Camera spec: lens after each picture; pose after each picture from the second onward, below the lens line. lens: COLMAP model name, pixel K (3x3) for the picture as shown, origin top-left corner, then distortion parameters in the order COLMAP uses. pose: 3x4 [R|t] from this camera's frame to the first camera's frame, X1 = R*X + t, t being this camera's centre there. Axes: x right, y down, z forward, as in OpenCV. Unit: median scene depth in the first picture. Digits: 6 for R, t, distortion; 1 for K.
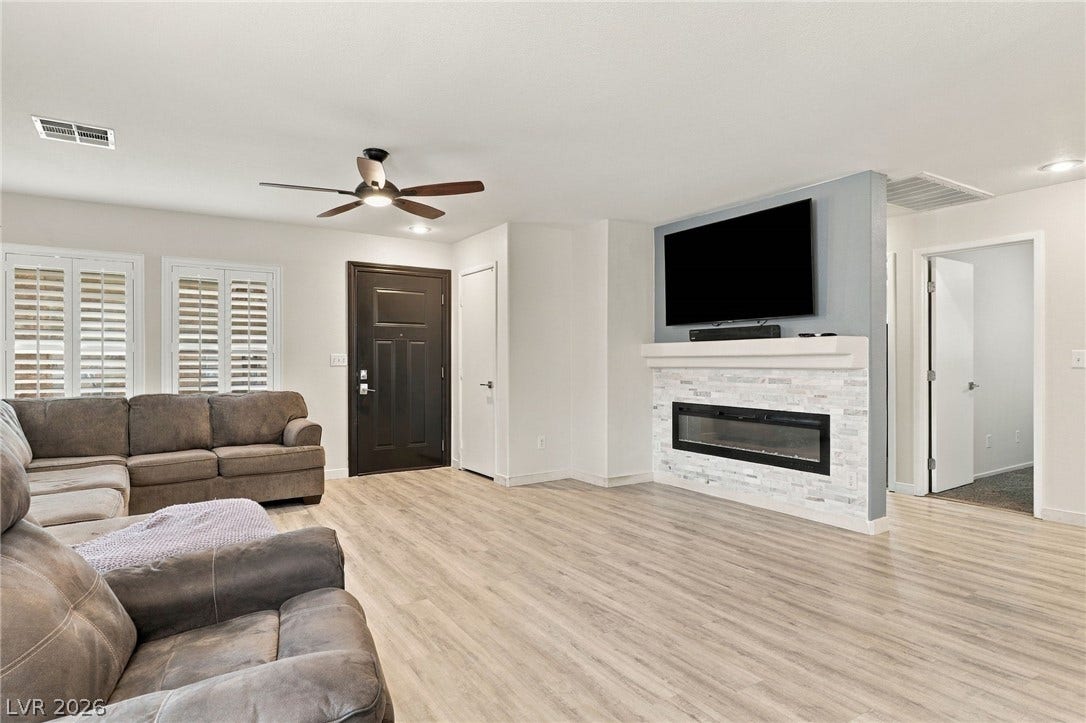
lens RADIAL K [[596.8, 0, 537.6], [0, 596.8, 361.7], [0, 0, 1]] dist [-0.010836, -0.001256]
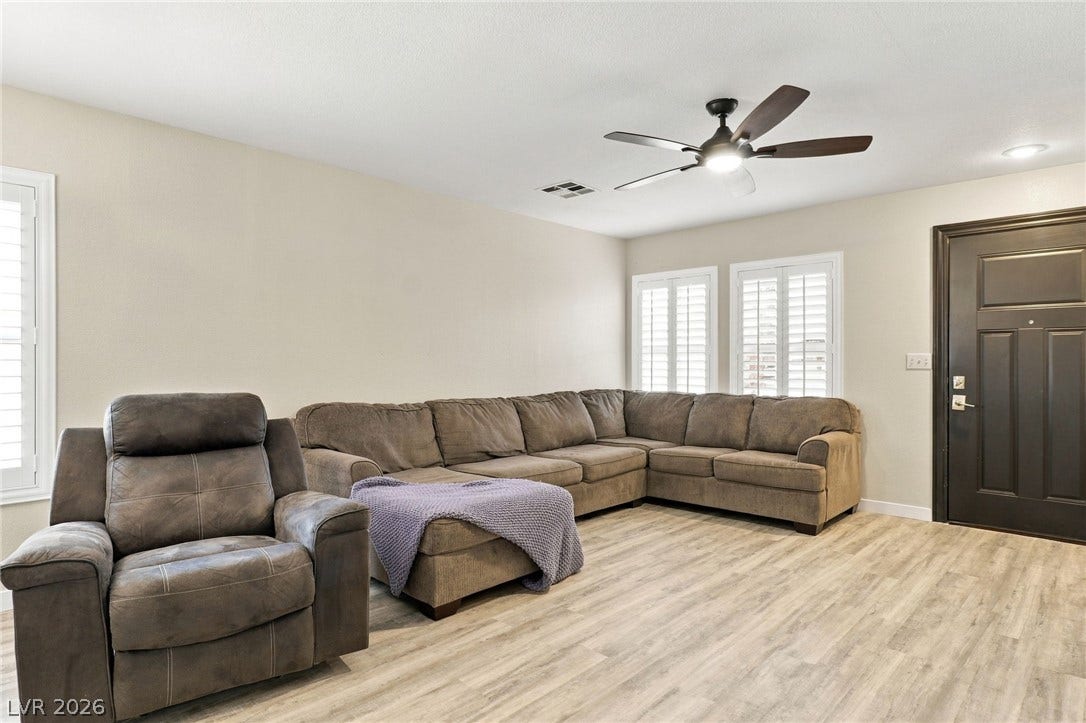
lens RADIAL K [[596.8, 0, 531.7], [0, 596.8, 359.6], [0, 0, 1]] dist [-0.010836, -0.001256]
pose [[0.225228, -0.002345, -0.974303, 0.377037], [-0.004152, 0.999986, -0.003367, -0.000662], [0.974297, 0.004803, 0.225215, 0.468026]]
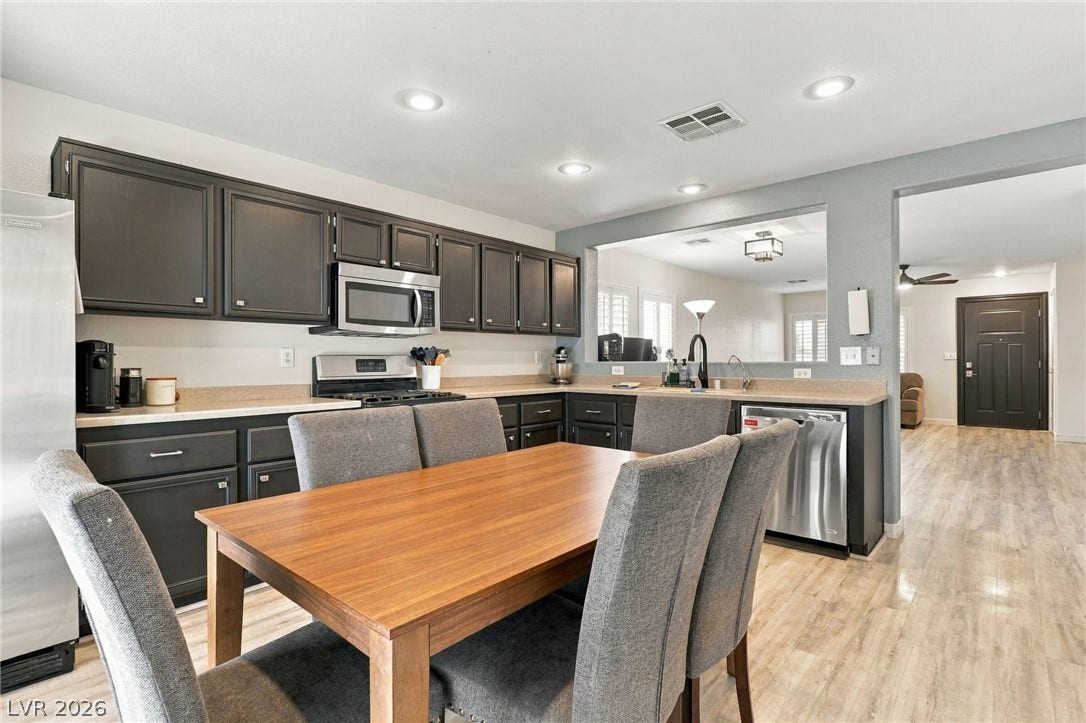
lens RADIAL K [[521.3, 0, 537.4], [0, 521.3, 362.1], [0, 0, 1]] dist [-0.001689, -0.002706]
pose [[0.263133, 0.001440, -0.964758, 1.055663], [0.005135, 0.999983, 0.002894, 0.004386], [0.964746, -0.005715, 0.263121, -0.717898]]
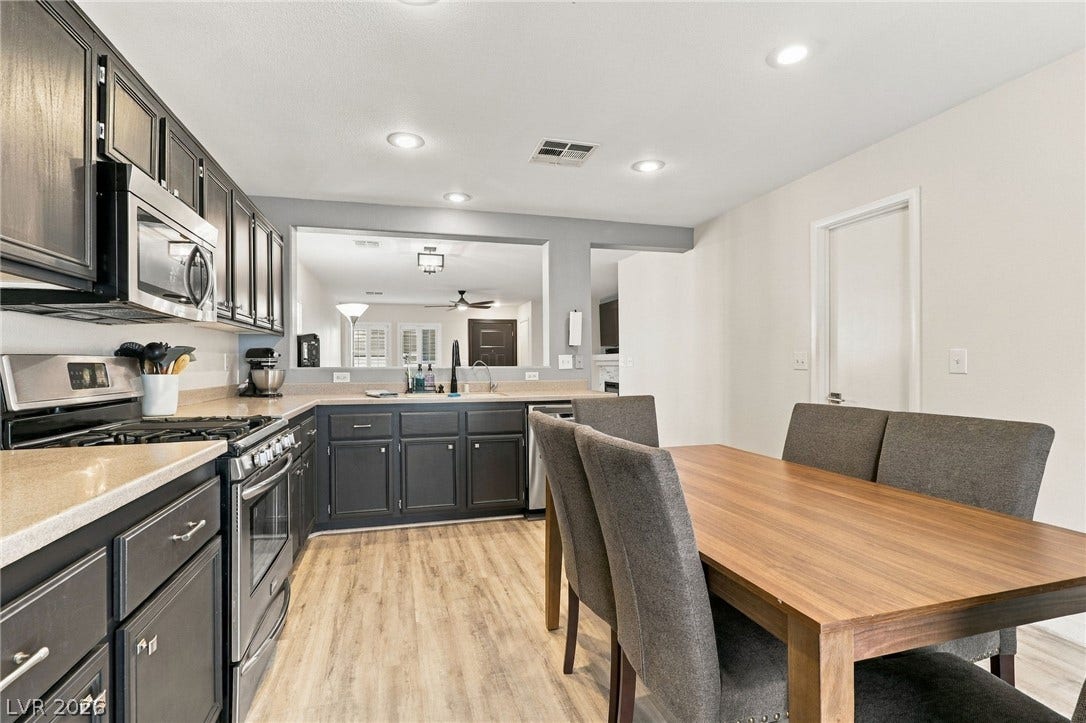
lens RADIAL K [[510.6, 0, 531.3], [0, 510.6, 363.9], [0, 0, 1]] dist [-0.005168, 0.002817]
pose [[0.953684, -0.005872, -0.300752, 0.659098], [0.006173, 0.999981, 0.000051, 0.003371], [0.300746, -0.001906, 0.953702, -1.033805]]
